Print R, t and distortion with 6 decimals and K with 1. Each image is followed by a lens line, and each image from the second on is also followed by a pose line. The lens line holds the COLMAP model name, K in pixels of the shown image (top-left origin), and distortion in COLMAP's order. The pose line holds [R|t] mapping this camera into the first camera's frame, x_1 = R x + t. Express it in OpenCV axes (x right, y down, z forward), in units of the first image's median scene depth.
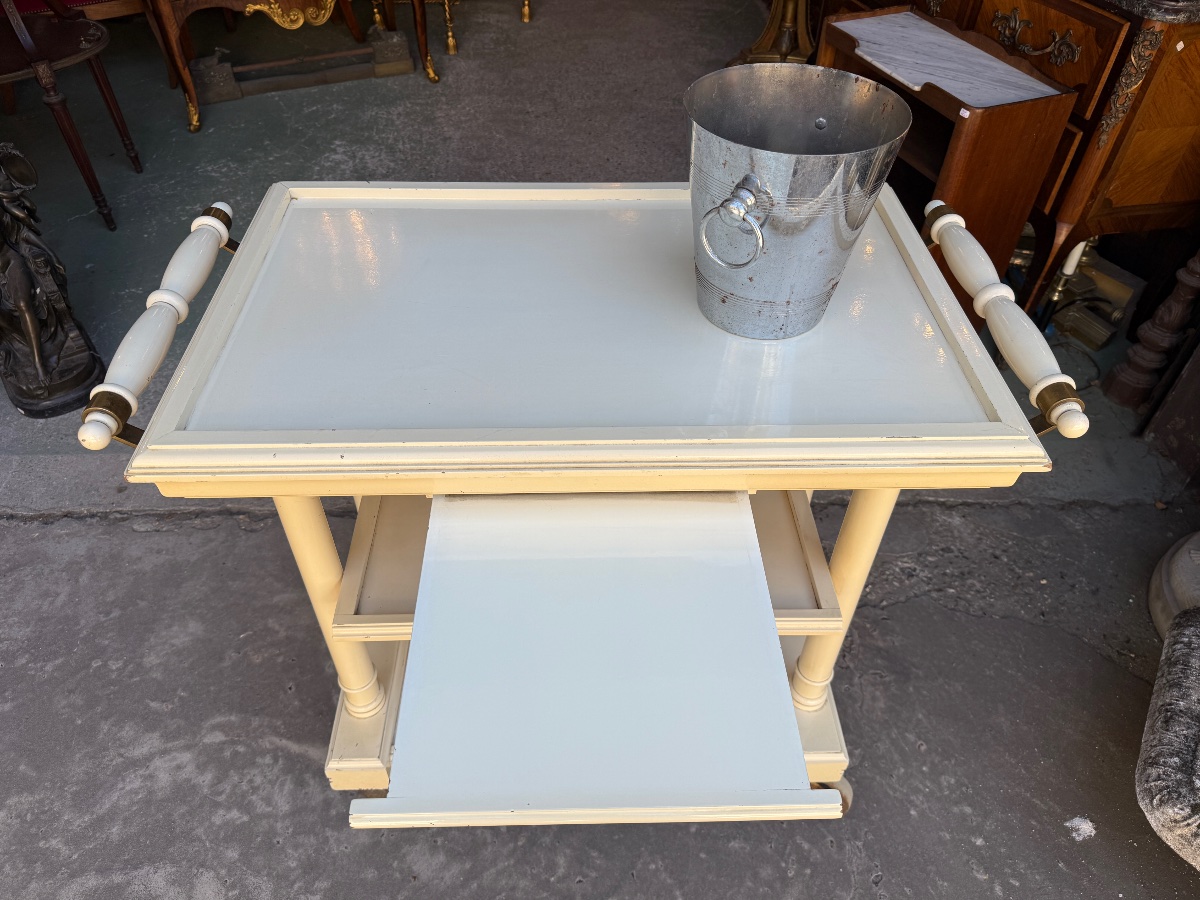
lens RADIAL K [[852.4, 0, 593.7], [0, 852.4, 452.2], [0, 0, 1]] dist [0.000274, -0.005056]
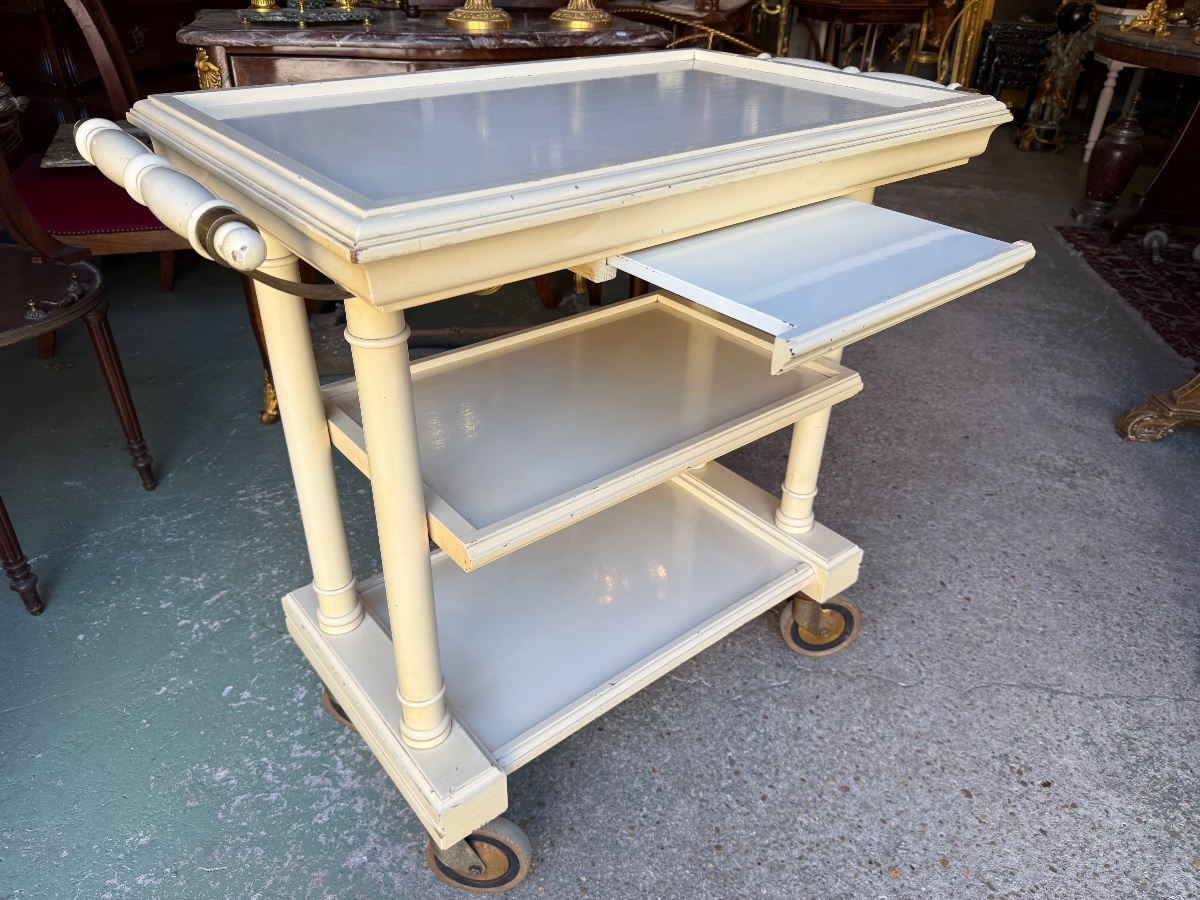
lens RADIAL K [[856.9, 0, 598.8], [0, 856.9, 456.9], [0, 0, 1]] dist [-0.003621, -0.003482]
pose [[0.973918, 0.141559, -0.177326, -0.208967], [-0.178253, 0.960889, -0.211938, -0.511594], [0.140389, 0.238019, 0.961061, 0.826122]]
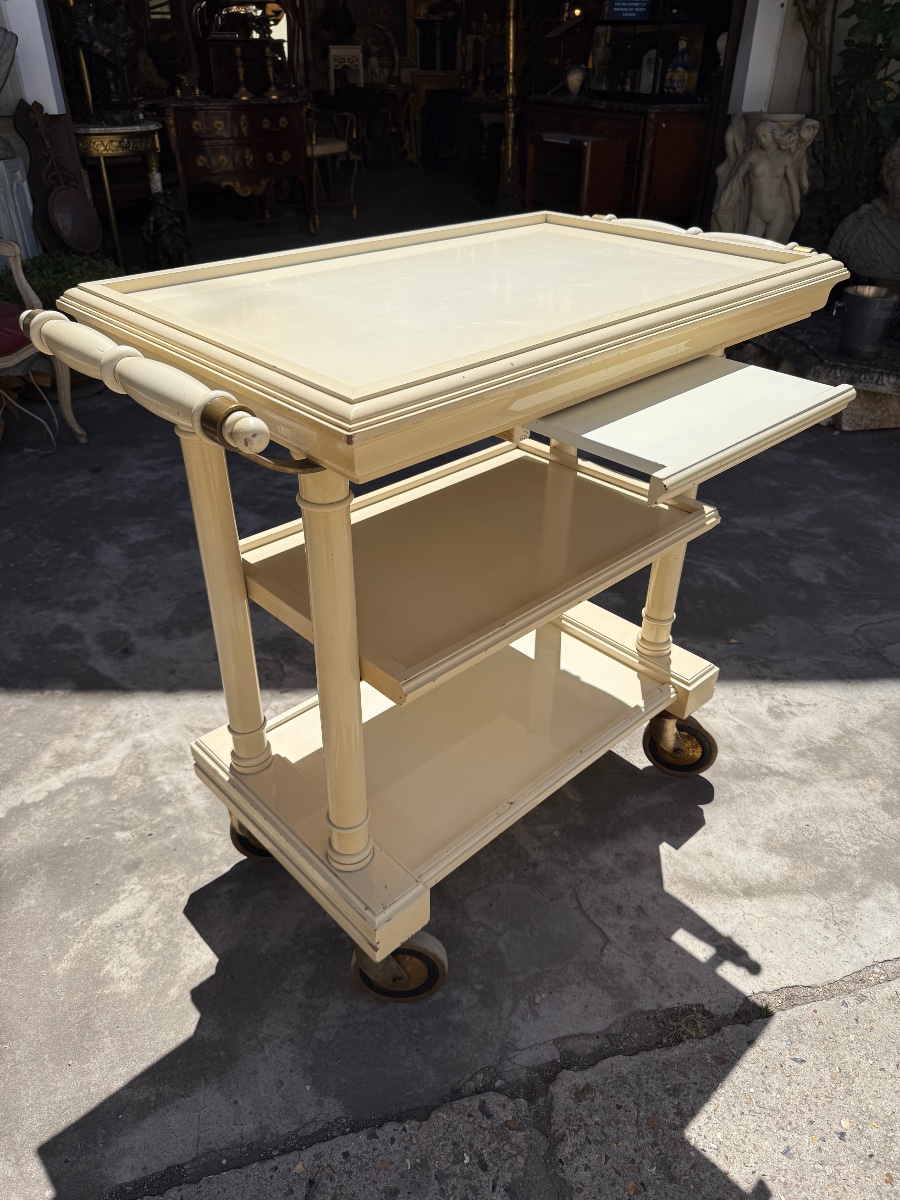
lens RADIAL K [[852.4, 0, 447.4], [0, 852.4, 600.6], [0, 0, 1]] dist [0.000274, -0.005056]
pose [[0.988284, -0.085918, 0.126144, -0.441201], [0.110659, 0.972587, -0.204523, 1.474921], [-0.105114, 0.216086, 0.970700, -1.210483]]
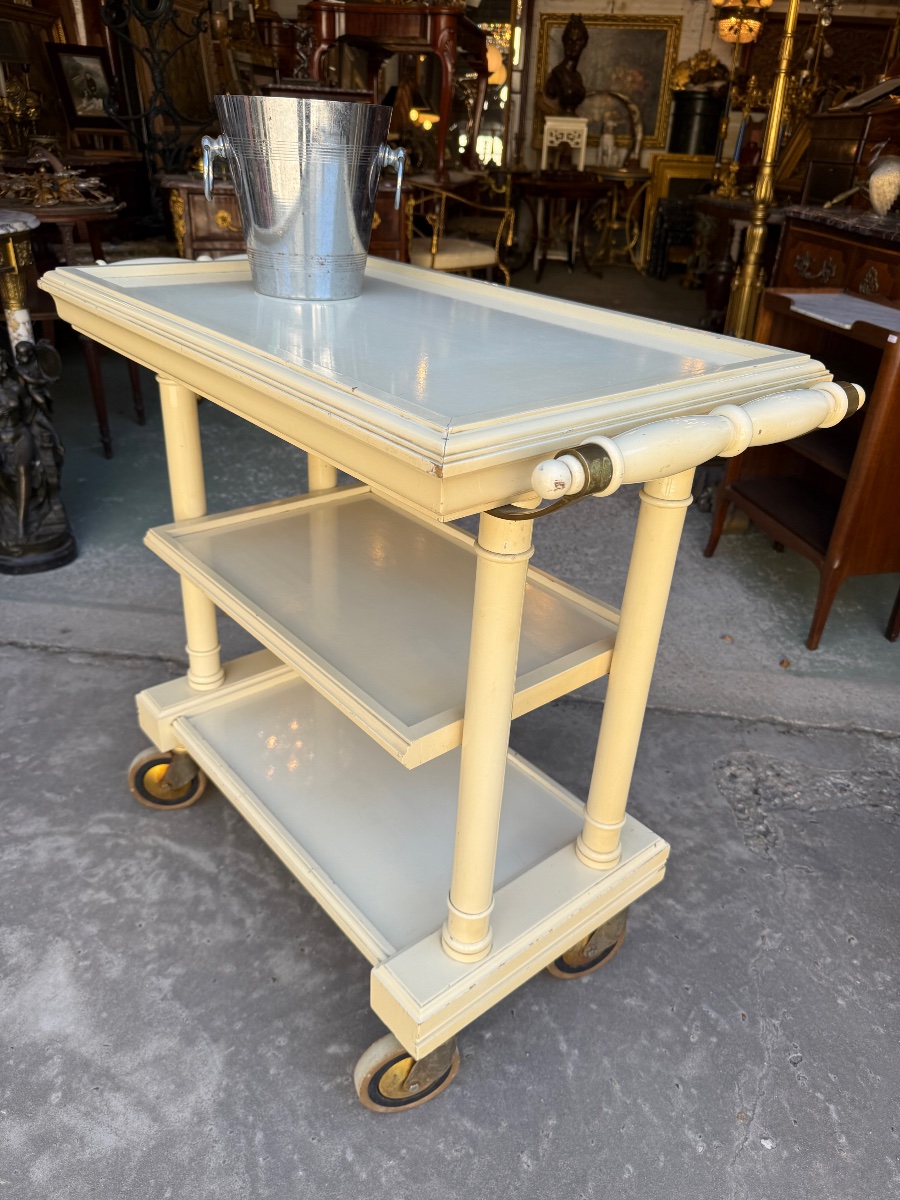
lens RADIAL K [[856.4, 0, 449.6], [0, 856.4, 602.0], [0, 0, 1]] dist [-0.004820, -0.002642]
pose [[0.989560, 0.096263, -0.107259, 0.029960], [-0.122198, 0.954991, -0.270296, 0.282498], [0.076412, 0.280581, 0.956784, 0.017931]]
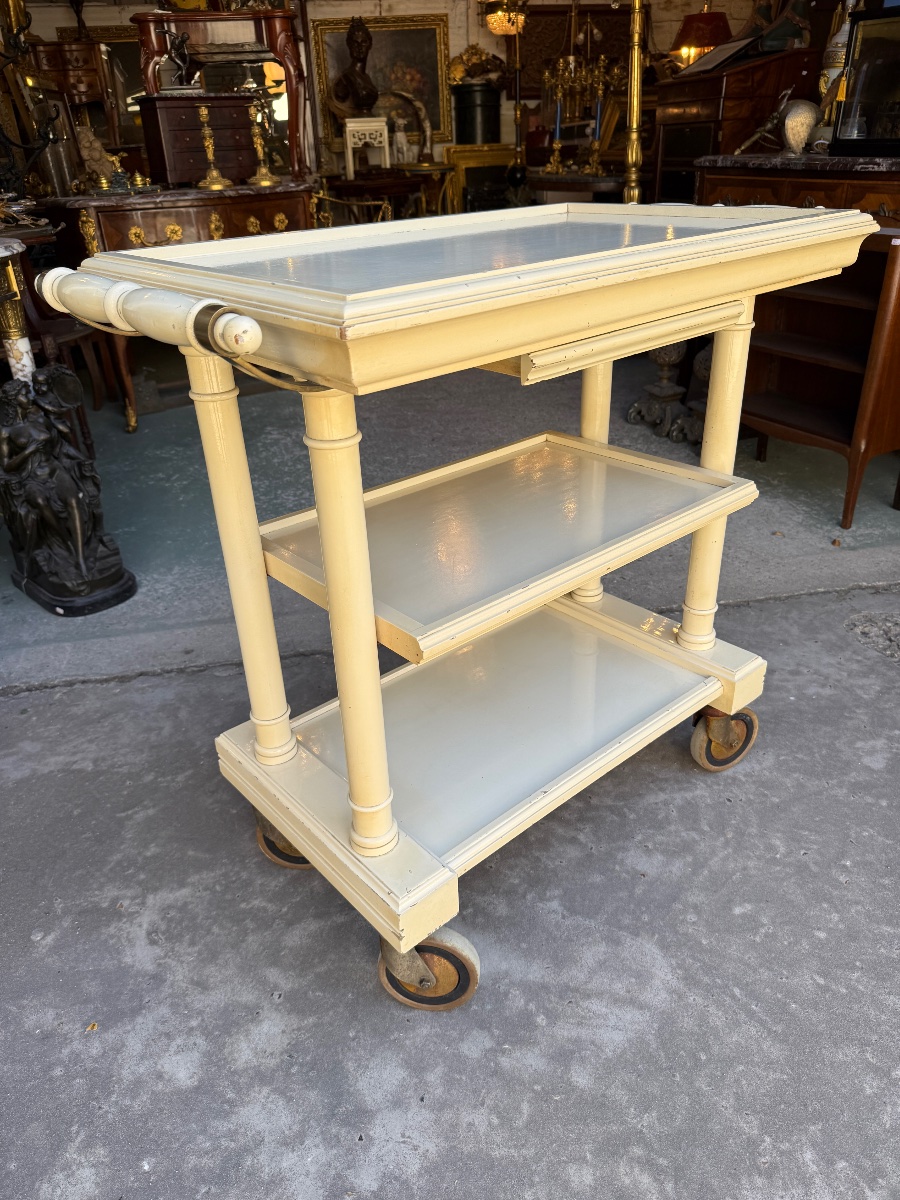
lens RADIAL K [[851.6, 0, 447.0], [0, 851.6, 602.9], [0, 0, 1]] dist [0.004813, -0.008480]
pose [[0.988011, -0.112609, 0.105605, -0.417245], [0.138076, 0.950543, -0.278214, 0.371326], [-0.069053, 0.289461, 0.954696, -0.001555]]
